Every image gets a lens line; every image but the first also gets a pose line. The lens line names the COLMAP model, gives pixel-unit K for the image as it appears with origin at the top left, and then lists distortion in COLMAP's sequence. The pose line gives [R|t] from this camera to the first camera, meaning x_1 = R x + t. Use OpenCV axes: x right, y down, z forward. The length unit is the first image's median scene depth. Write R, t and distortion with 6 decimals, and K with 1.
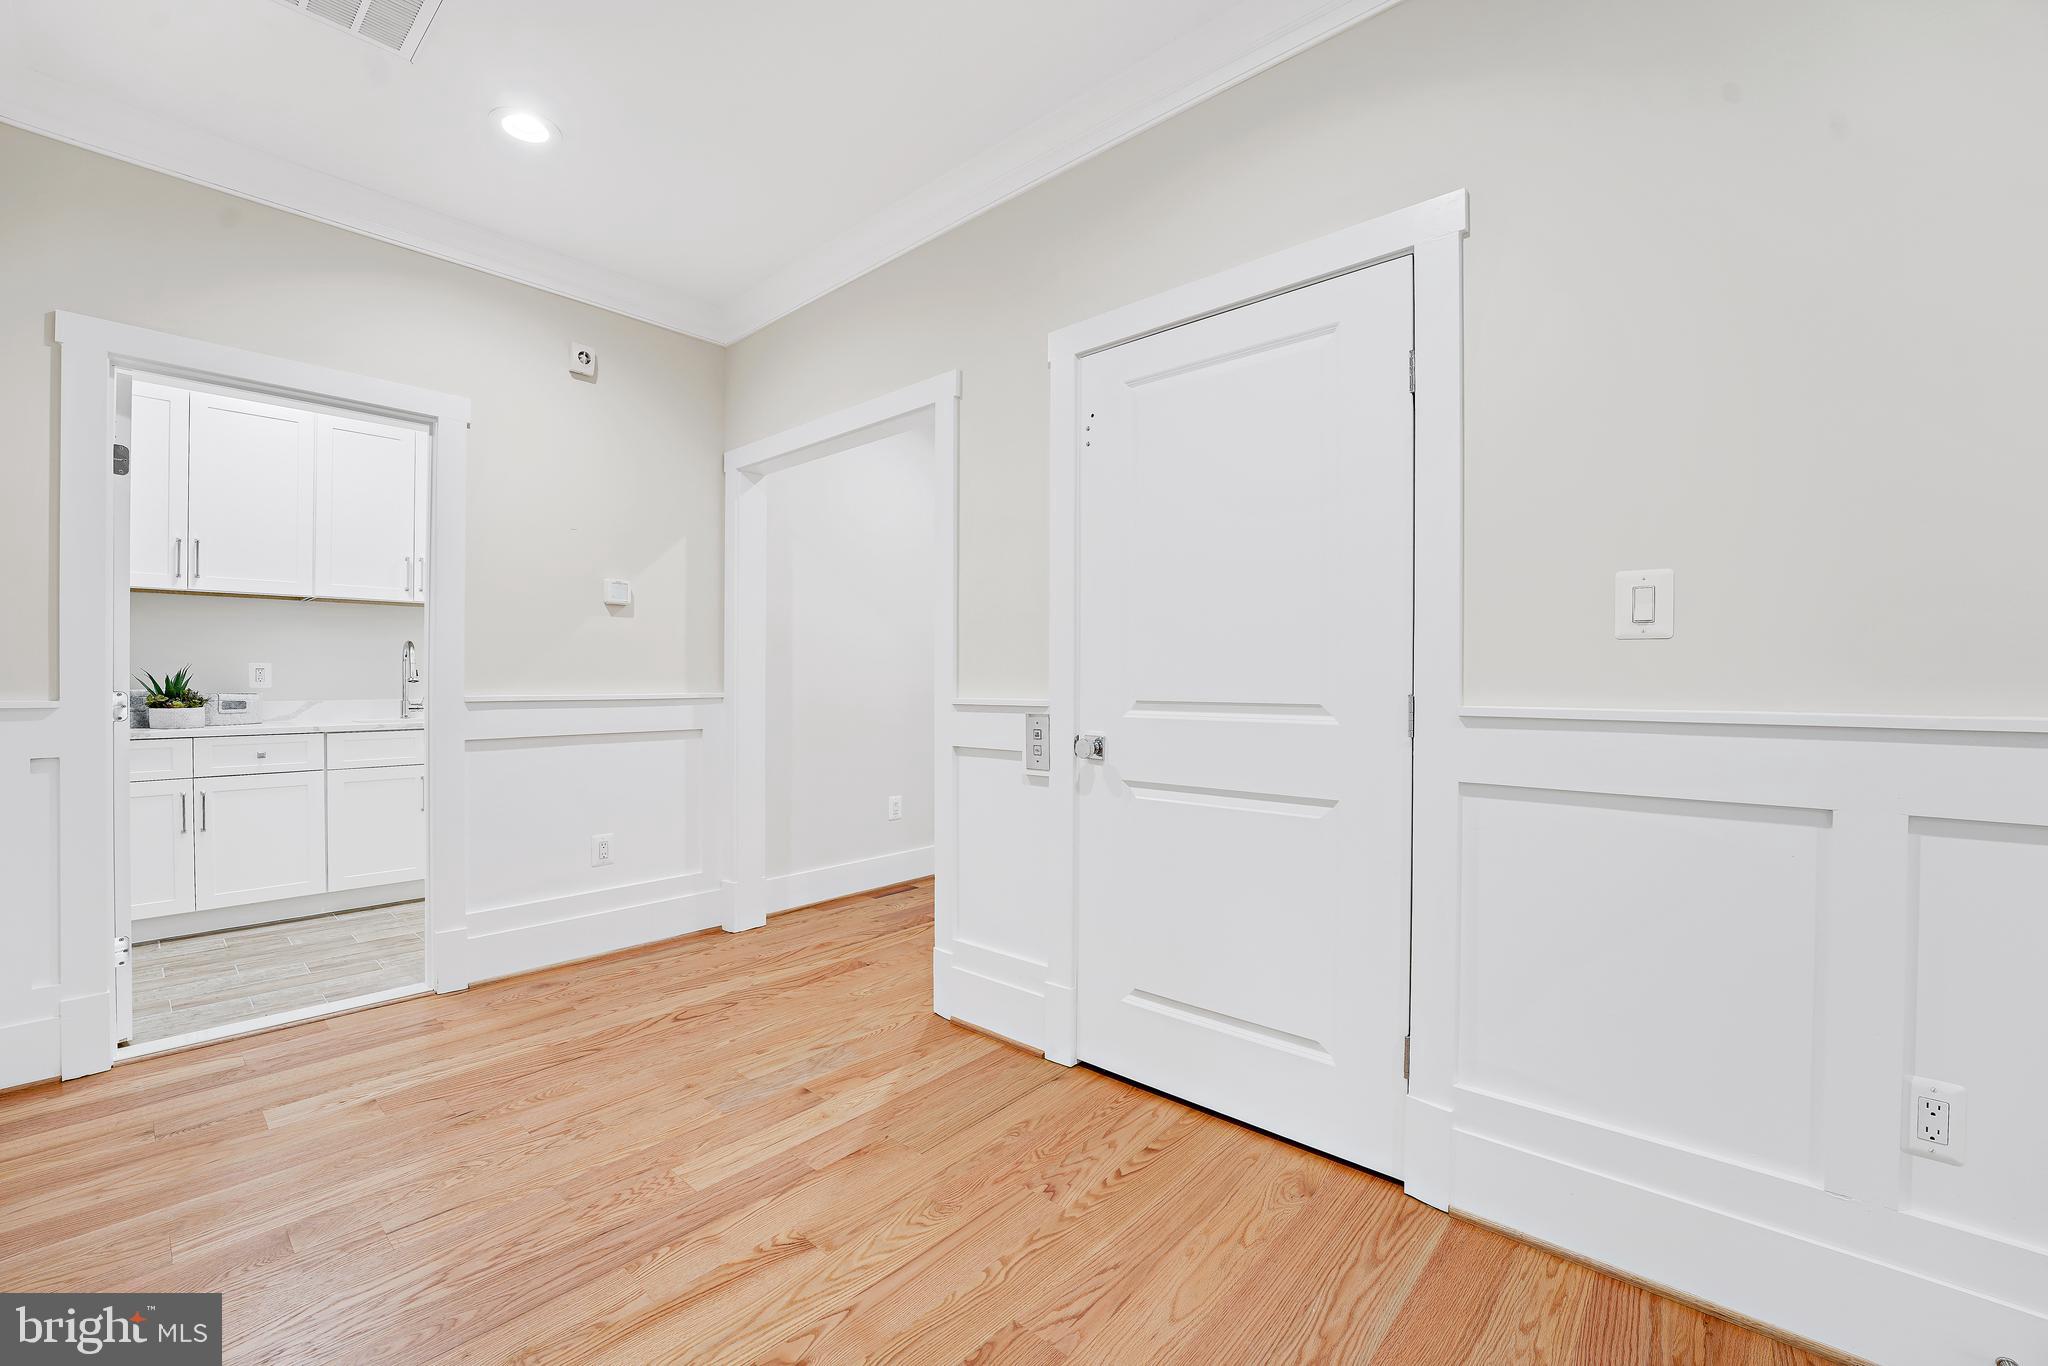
lens RADIAL K [[840.8, 0, 1015.0], [0, 840.8, 682.4], [0, 0, 1]] dist [-0.017620, 0.000249]
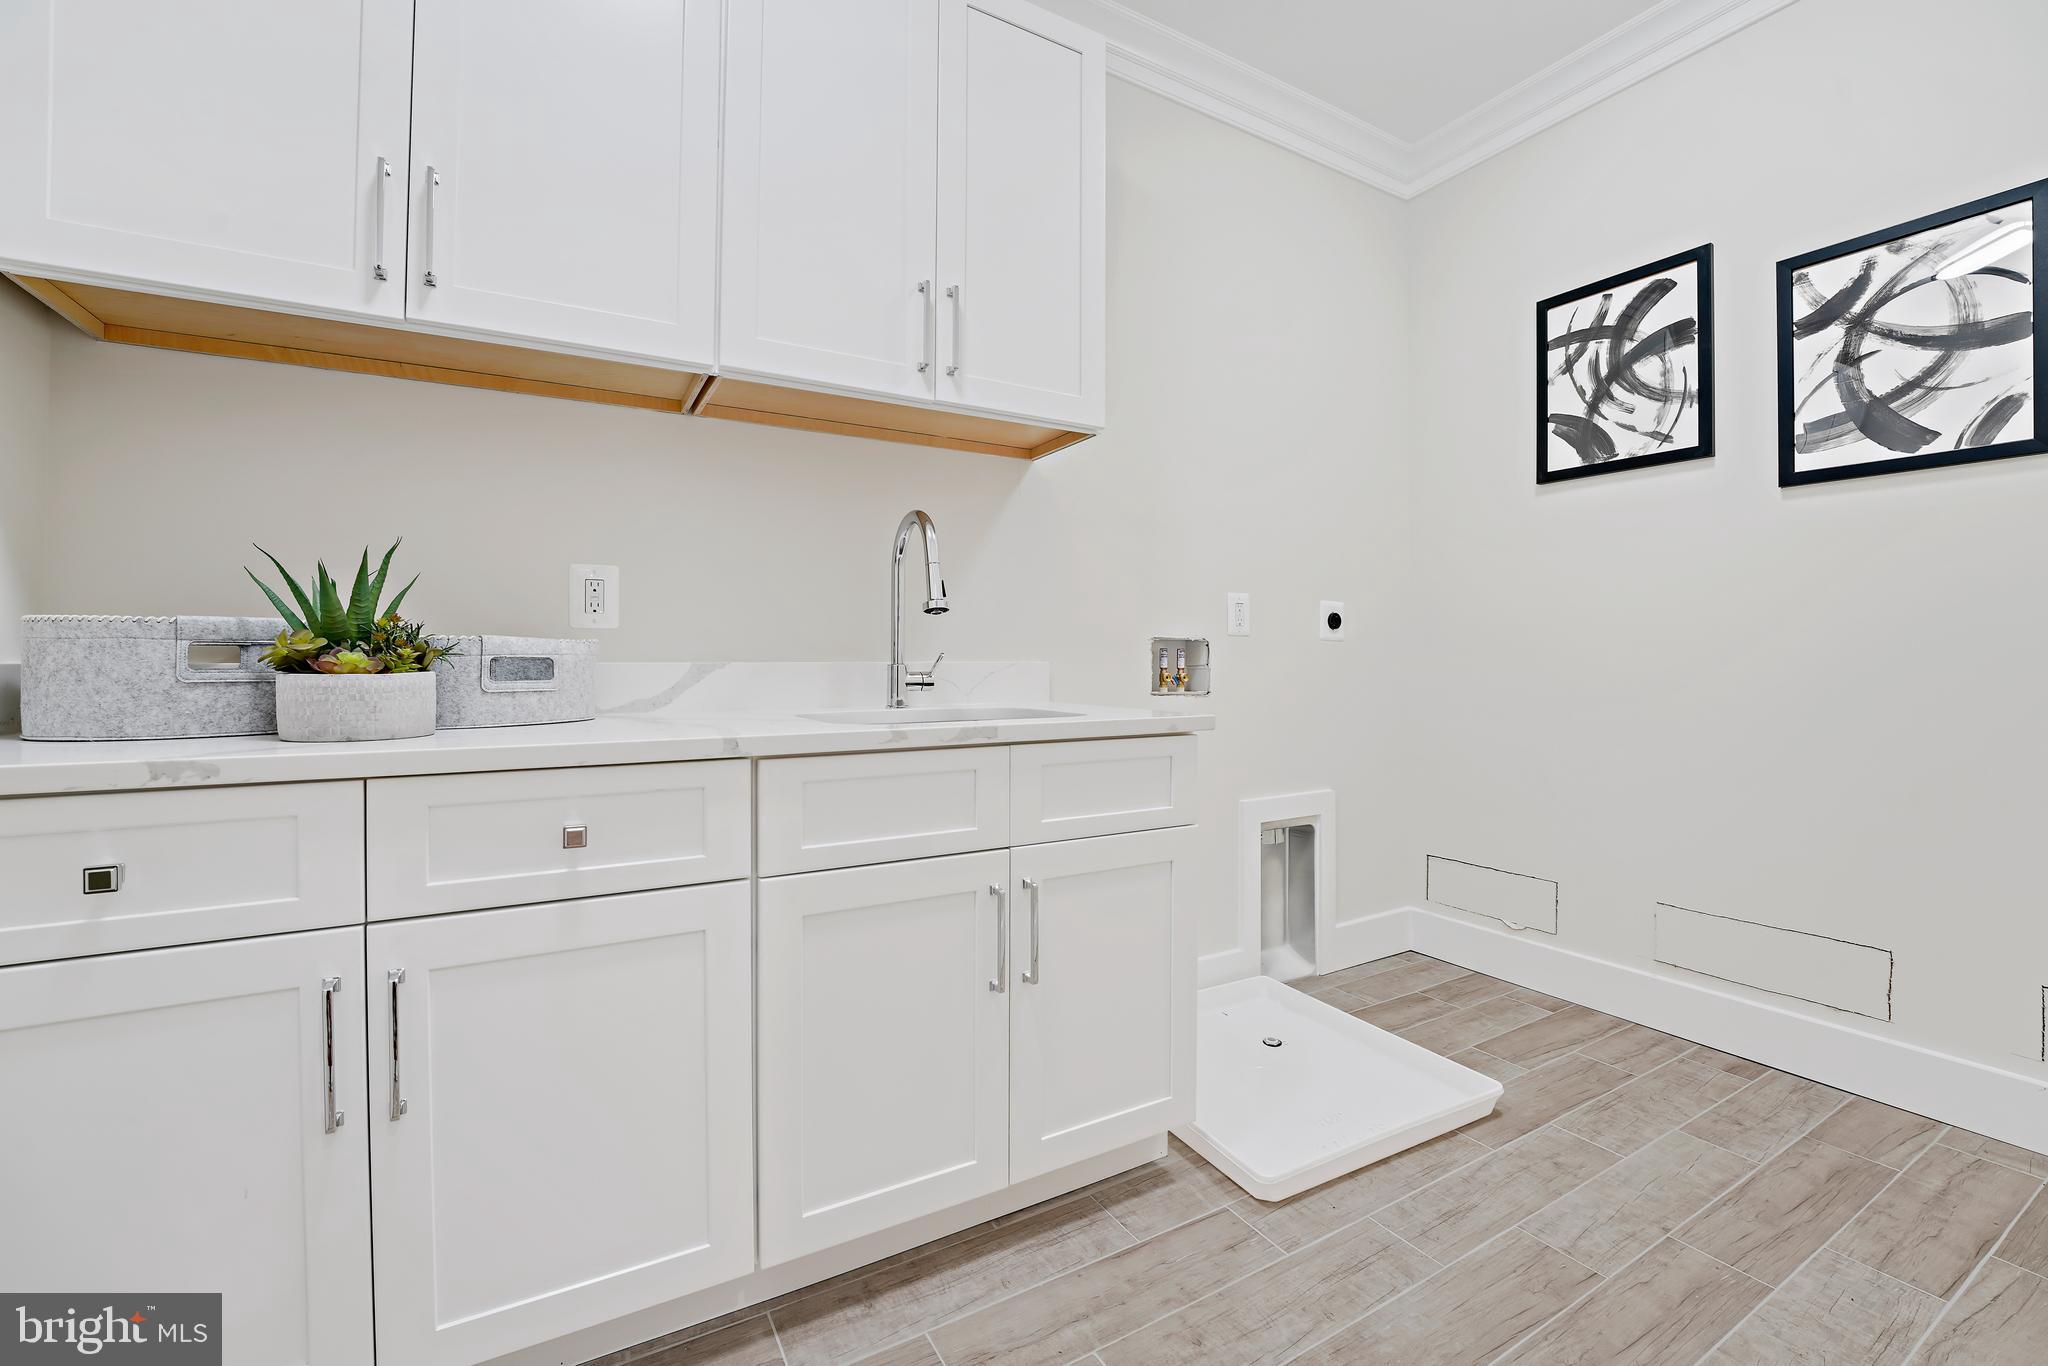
lens RADIAL K [[840.8, 0, 1010.8], [0, 840.8, 671.1], [0, 0, 1]] dist [-0.017620, 0.000249]
pose [[0.949361, -0.000406, -0.314188, -0.675296], [-0.000098, 0.999999, -0.001586, 0.030490], [0.314188, 0.001536, 0.949360, 0.773134]]
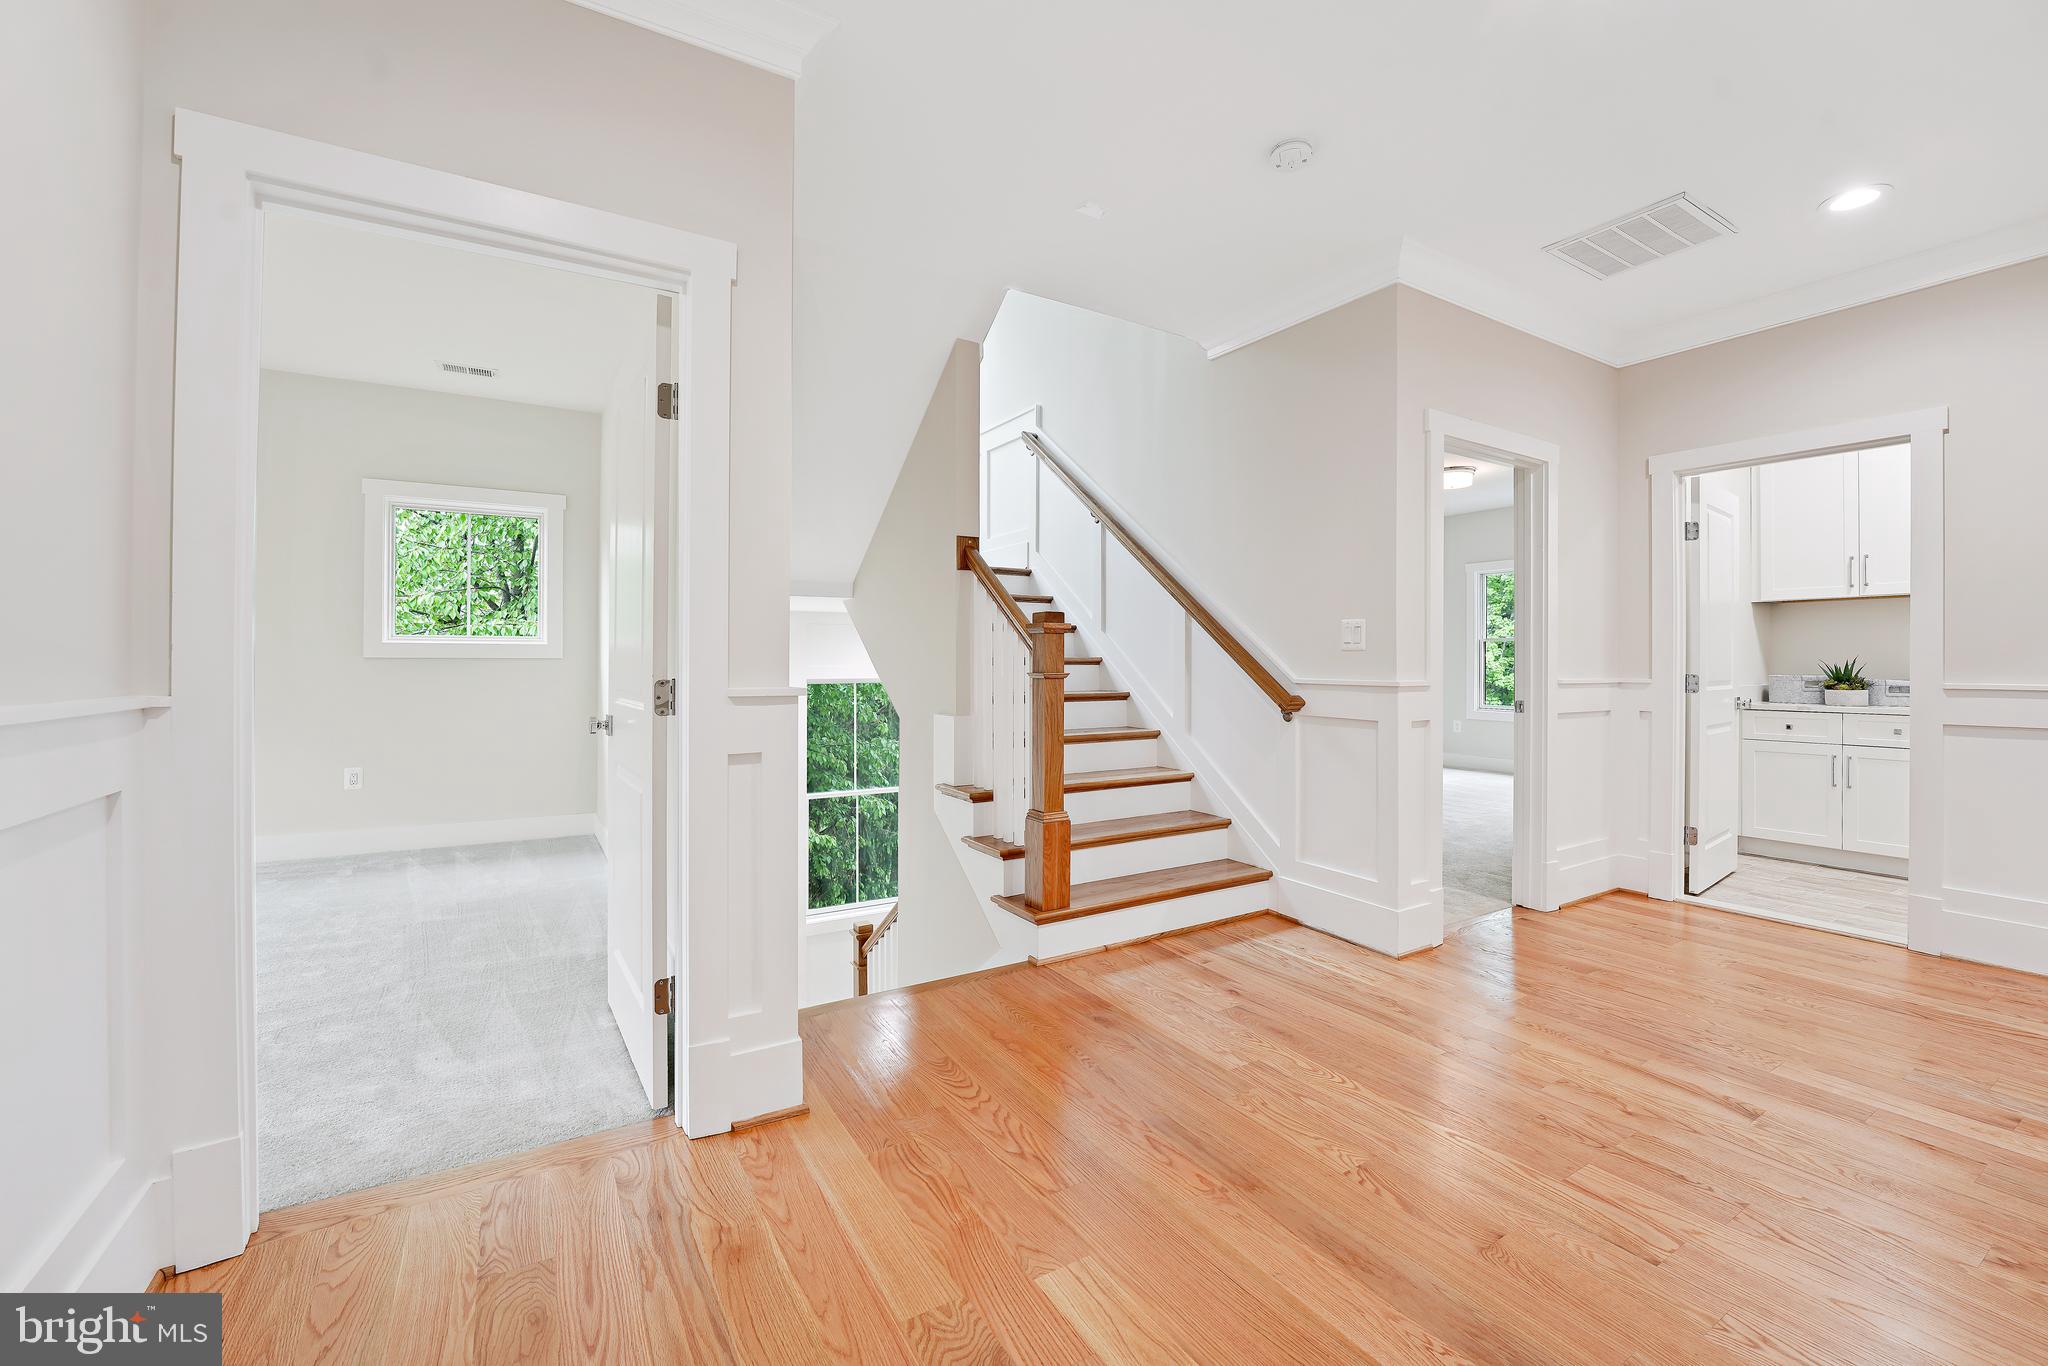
lens RADIAL K [[840.8, 0, 1014.7], [0, 840.8, 653.2], [0, 0, 1]] dist [-0.017620, 0.000249]
pose [[-0.282158, -0.011871, -0.959294, 0.574386], [-0.008941, 0.999913, -0.009744, -0.001801], [0.959326, 0.005827, -0.282240, 0.124675]]
